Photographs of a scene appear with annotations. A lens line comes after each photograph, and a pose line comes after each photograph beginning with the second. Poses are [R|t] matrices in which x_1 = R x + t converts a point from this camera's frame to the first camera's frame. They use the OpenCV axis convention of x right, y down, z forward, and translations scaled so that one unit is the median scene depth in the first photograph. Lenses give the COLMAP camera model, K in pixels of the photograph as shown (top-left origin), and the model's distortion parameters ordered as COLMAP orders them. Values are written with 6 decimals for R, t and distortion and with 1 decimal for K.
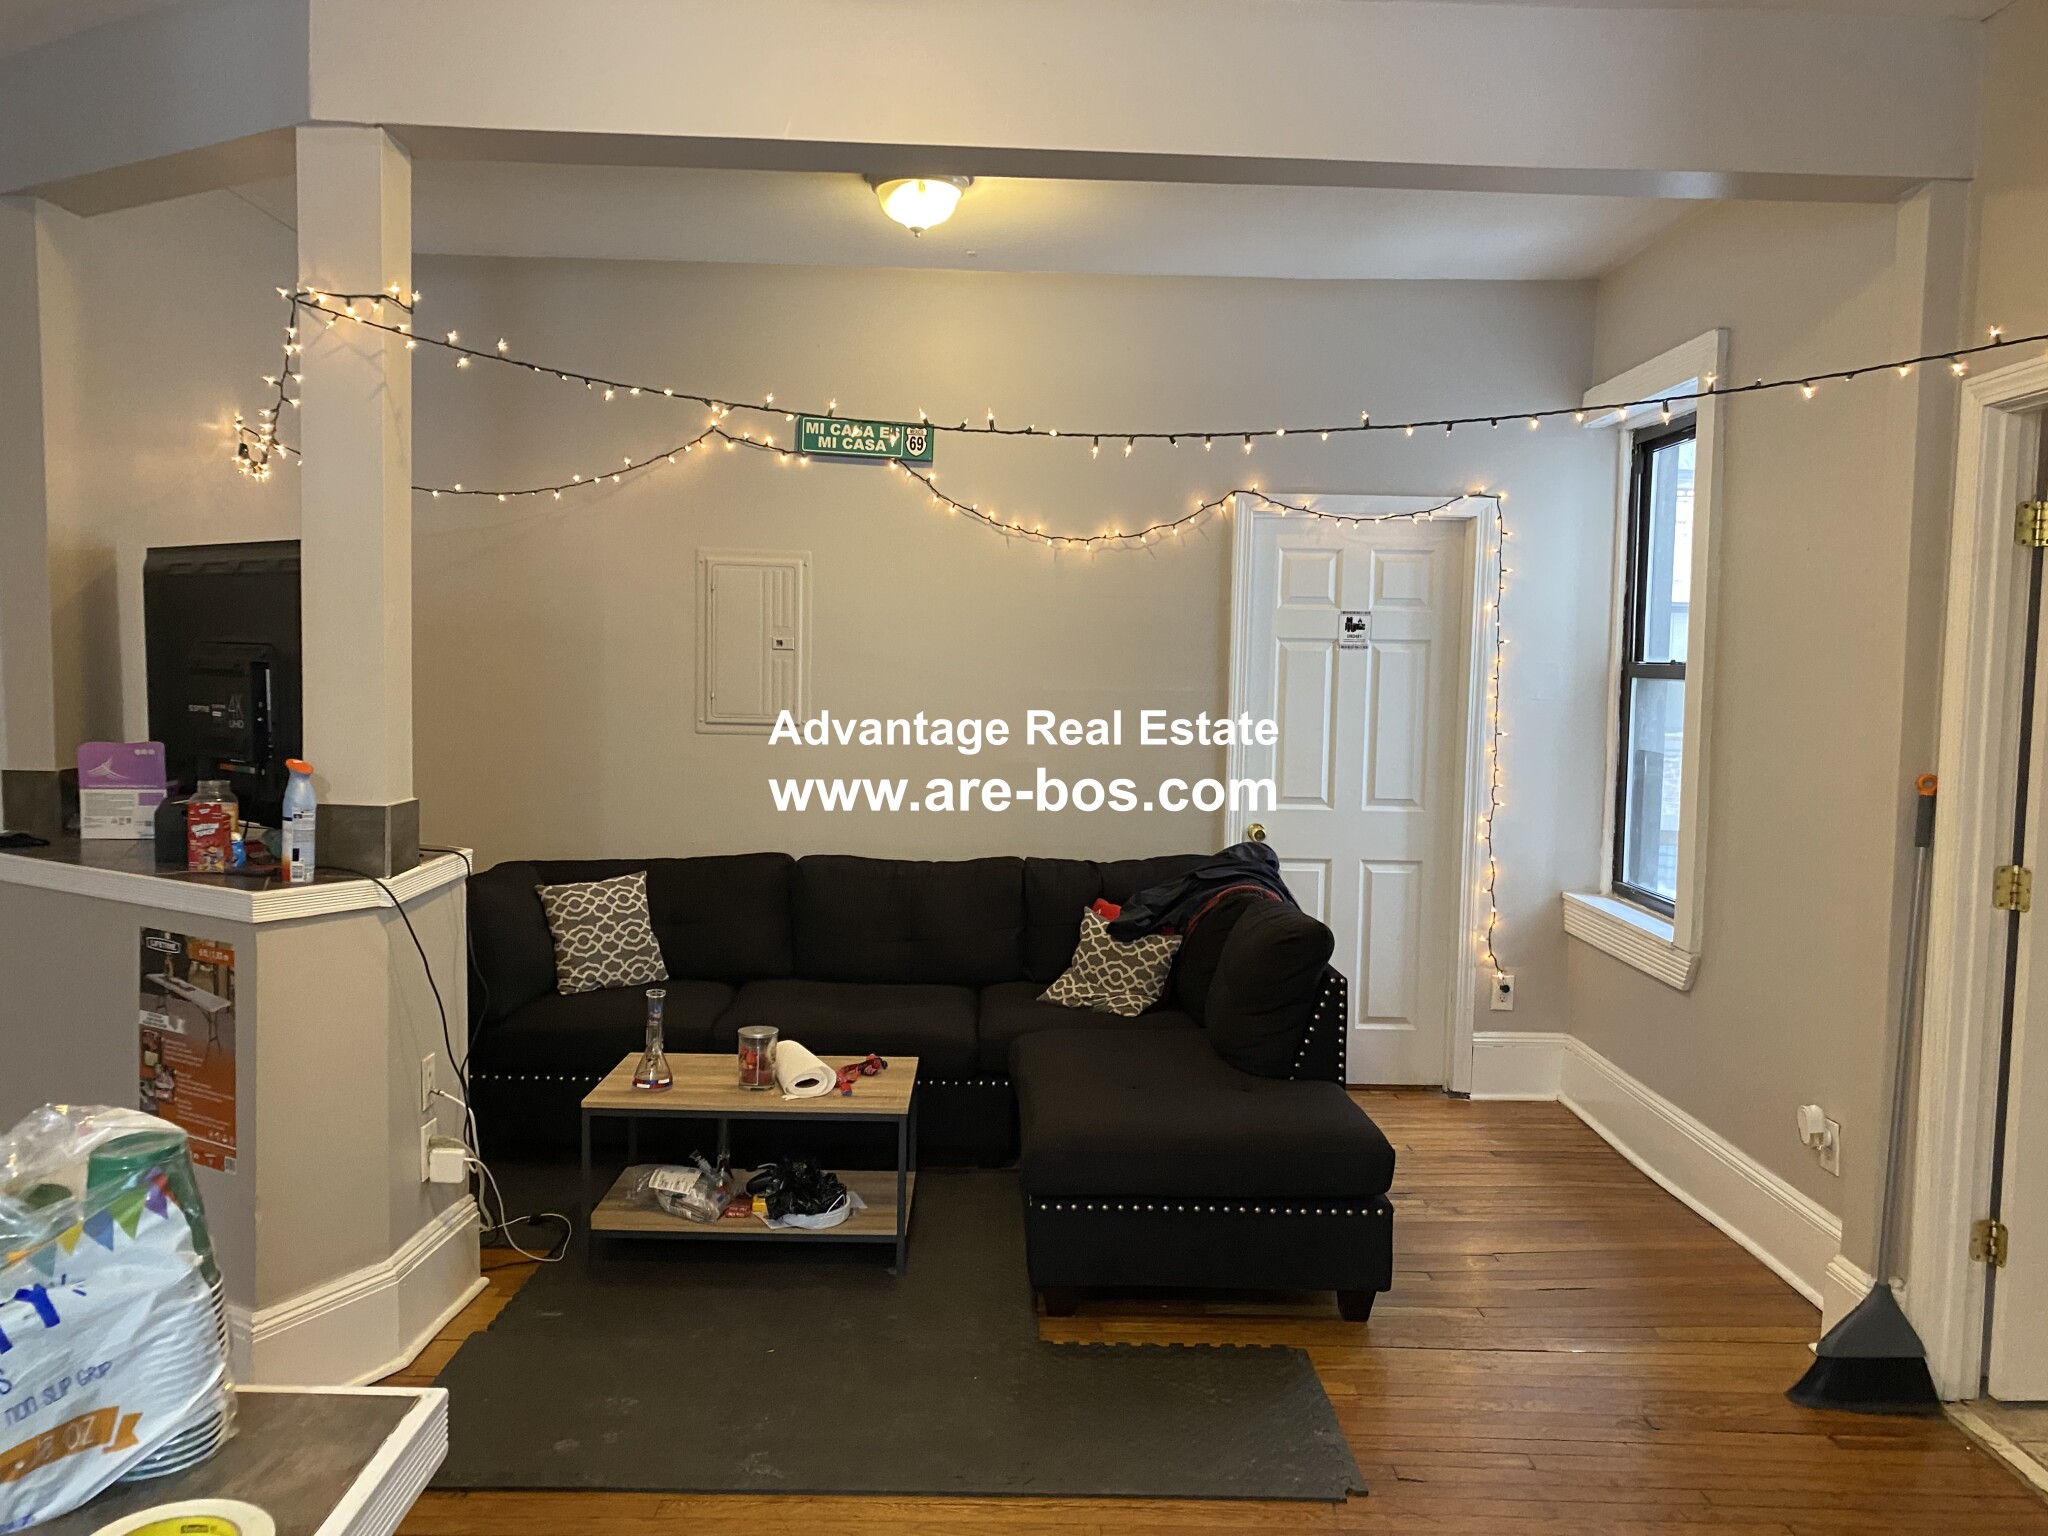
lens RADIAL K [[1547.0, 0, 1024.0], [0, 1547.0, 768.0], [0, 0, 1]] dist [0.060904, -0.074766]
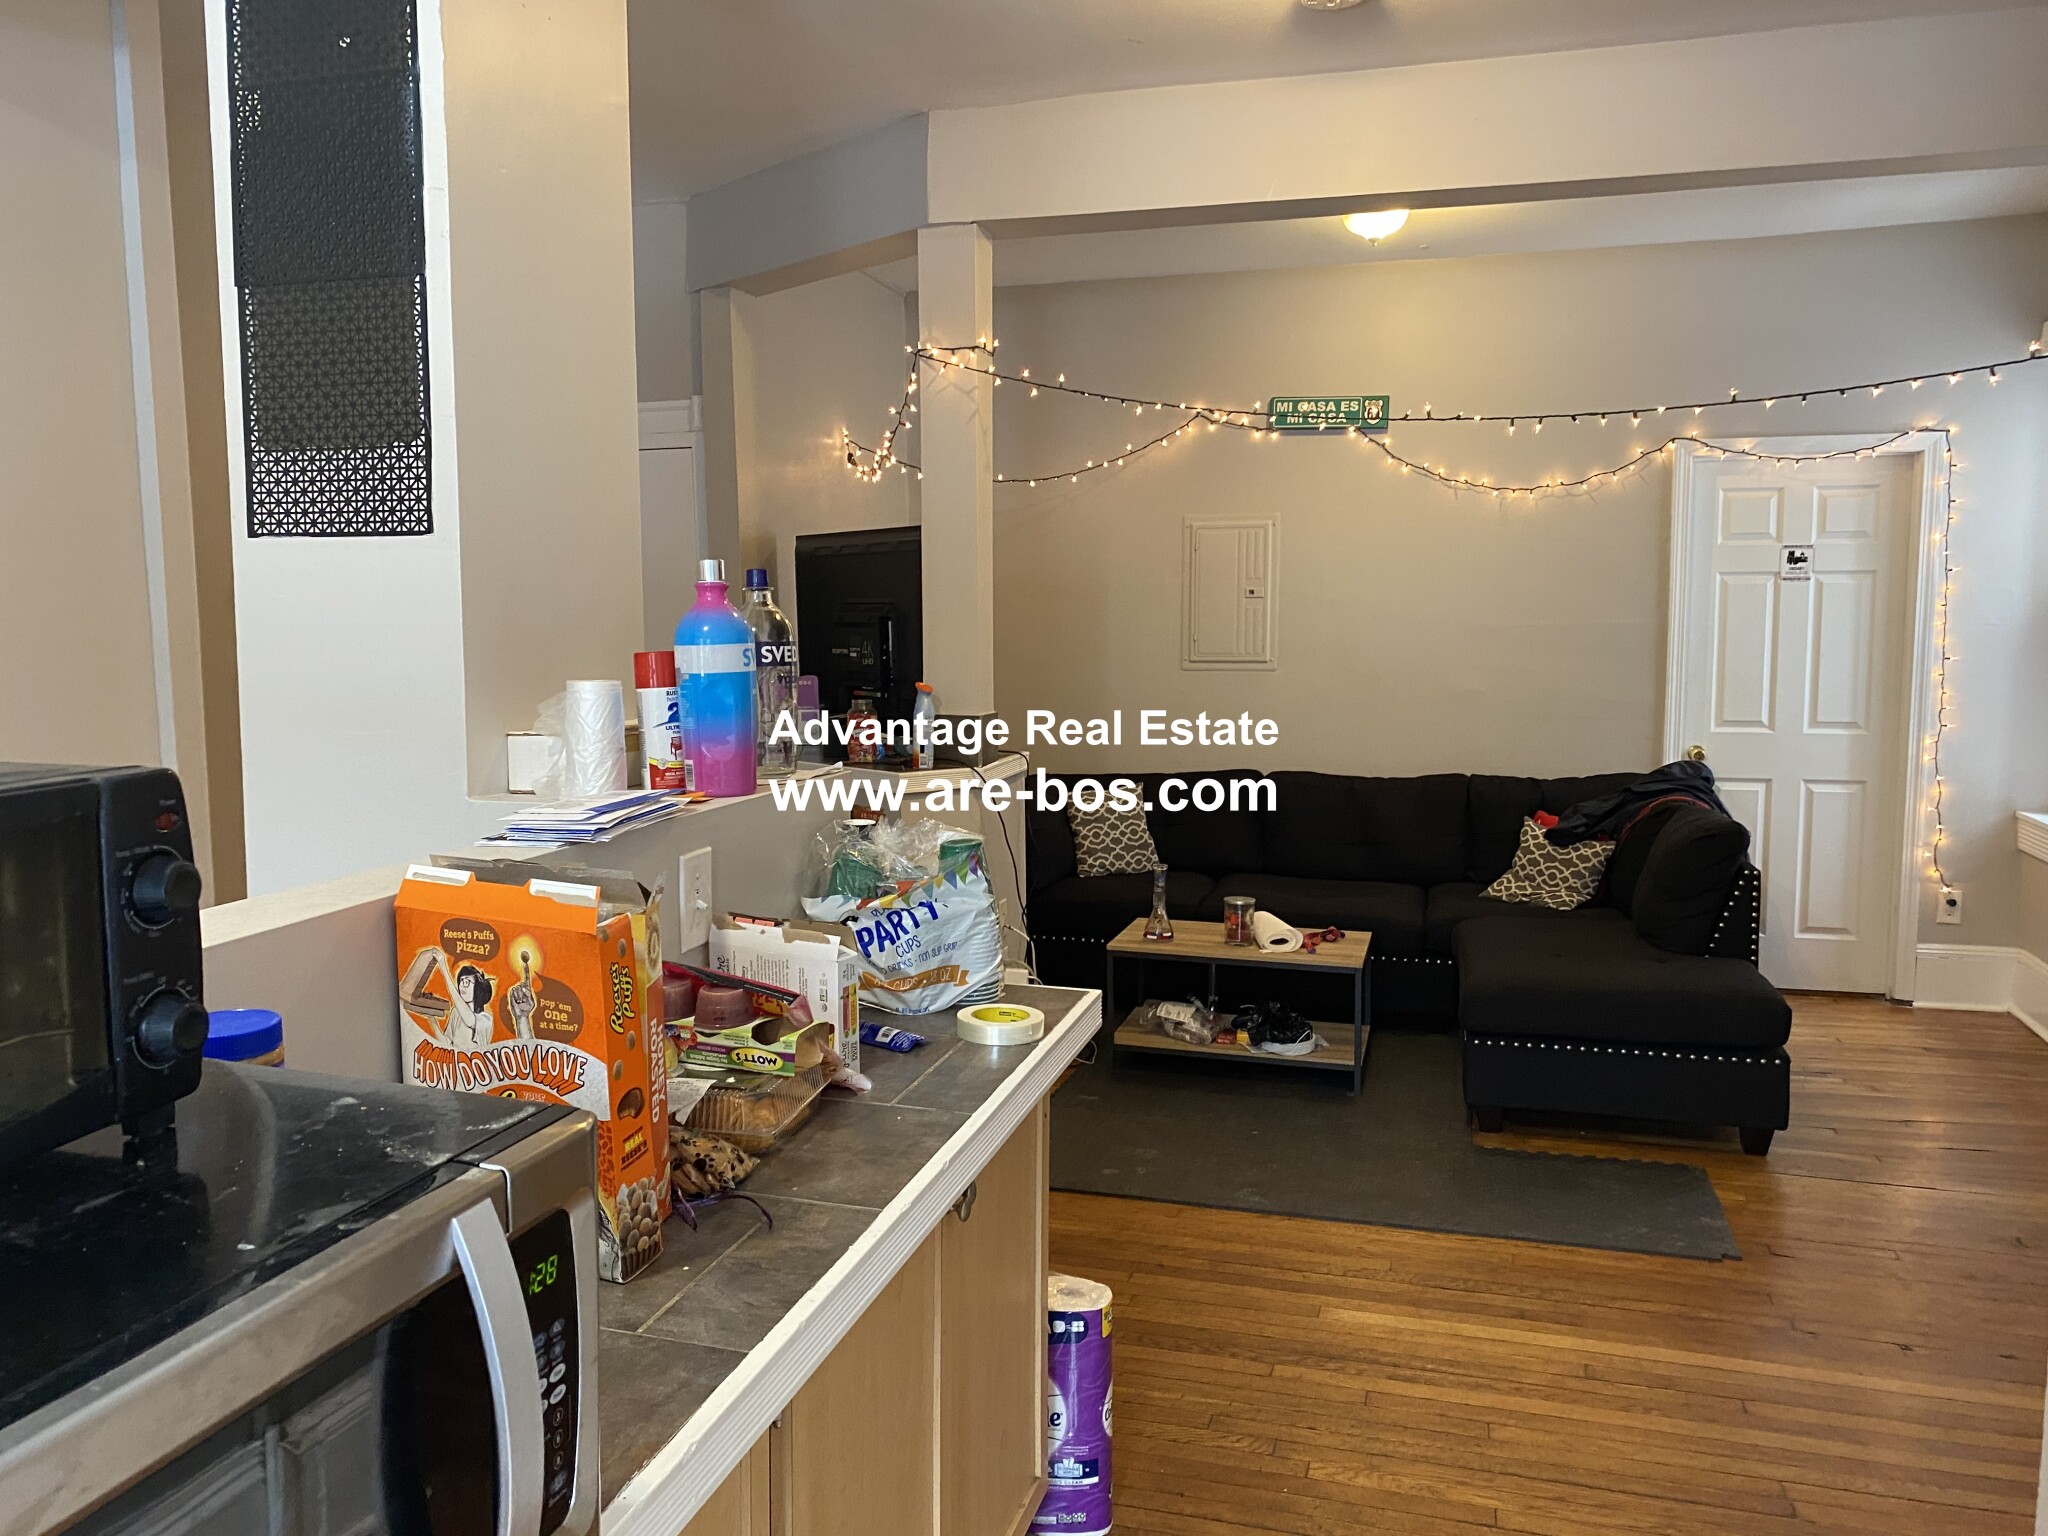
lens RADIAL K [[1590.0, 0, 986.1], [0, 1590.0, 762.4], [0, 0, 1]] dist [0.058921, -0.113147]
pose [[0.952321, 0.003446, -0.305078, 0.022451], [0.003244, 0.999765, 0.021419, 0.025877], [0.305080, -0.021388, 0.952086, -0.250366]]
